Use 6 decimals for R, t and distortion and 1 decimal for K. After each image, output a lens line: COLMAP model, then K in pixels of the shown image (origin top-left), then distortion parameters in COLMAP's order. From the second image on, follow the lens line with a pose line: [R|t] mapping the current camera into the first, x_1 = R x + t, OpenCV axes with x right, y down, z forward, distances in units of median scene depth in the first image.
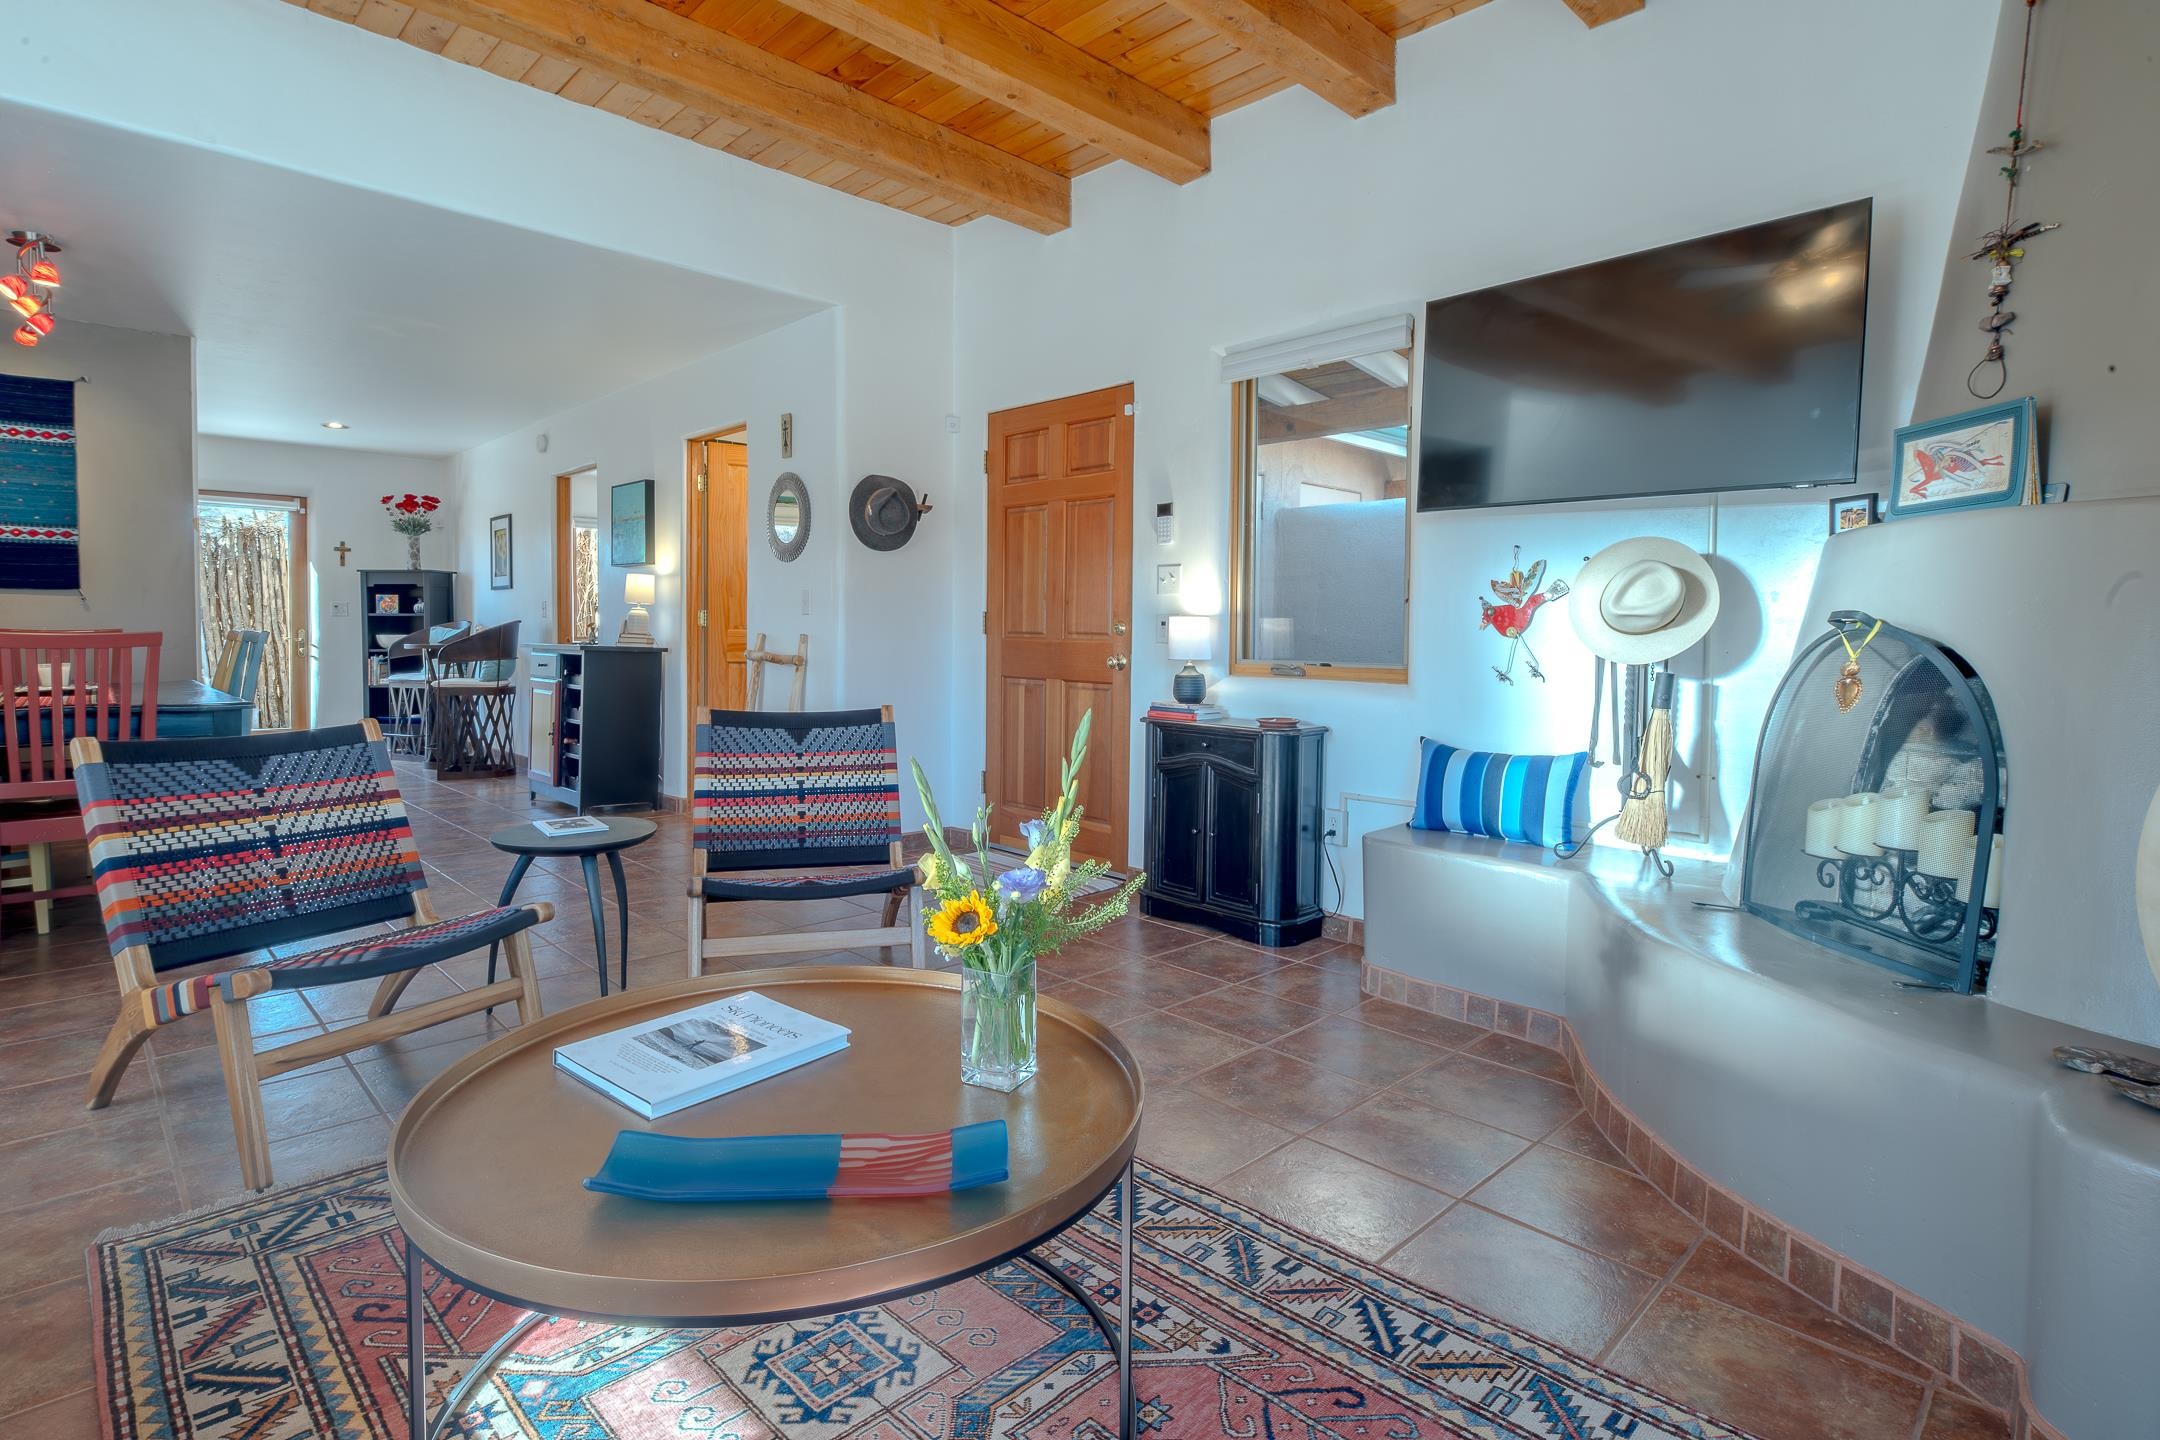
lens RADIAL K [[1077.5, 0, 1036.6], [0, 1077.5, 666.6], [0, 0, 1]] dist [0.001776, -0.000055]
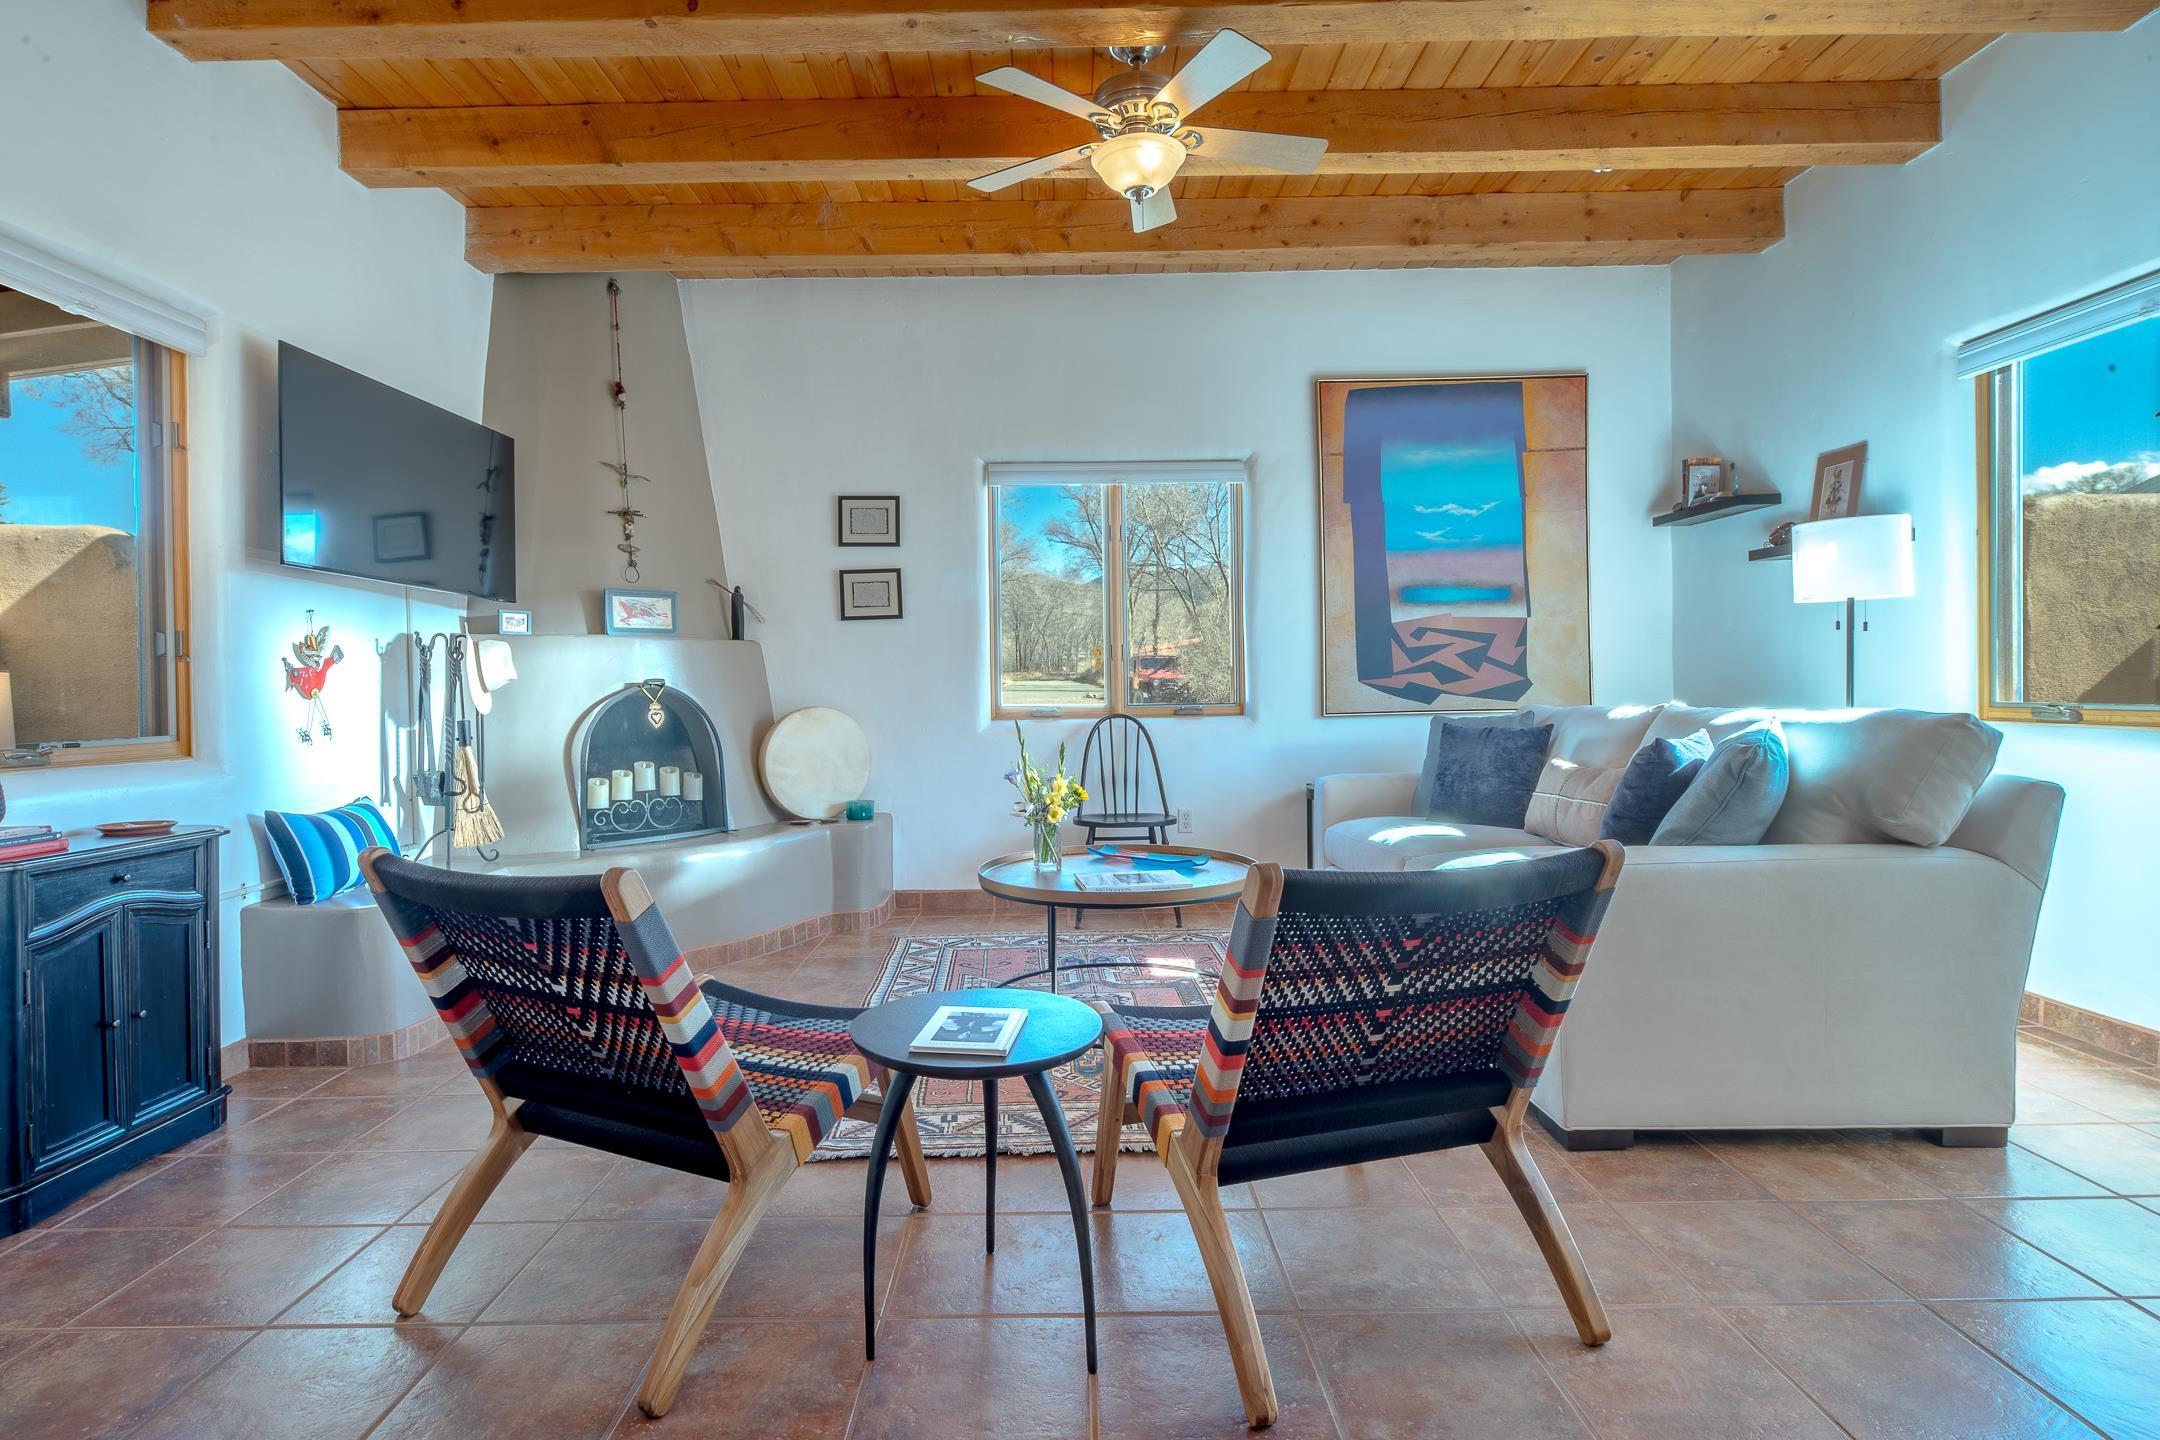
lens RADIAL K [[1098.2, 0, 1080.0], [0, 1098.2, 720.0], [0, 0, 1]] dist [-0.000050, -0.000197]
pose [[-0.736170, -0.017181, 0.676579, -0.945104], [0.029843, 0.997881, 0.057811, -0.052772], [-0.676139, 0.062750, -0.734097, 1.483766]]
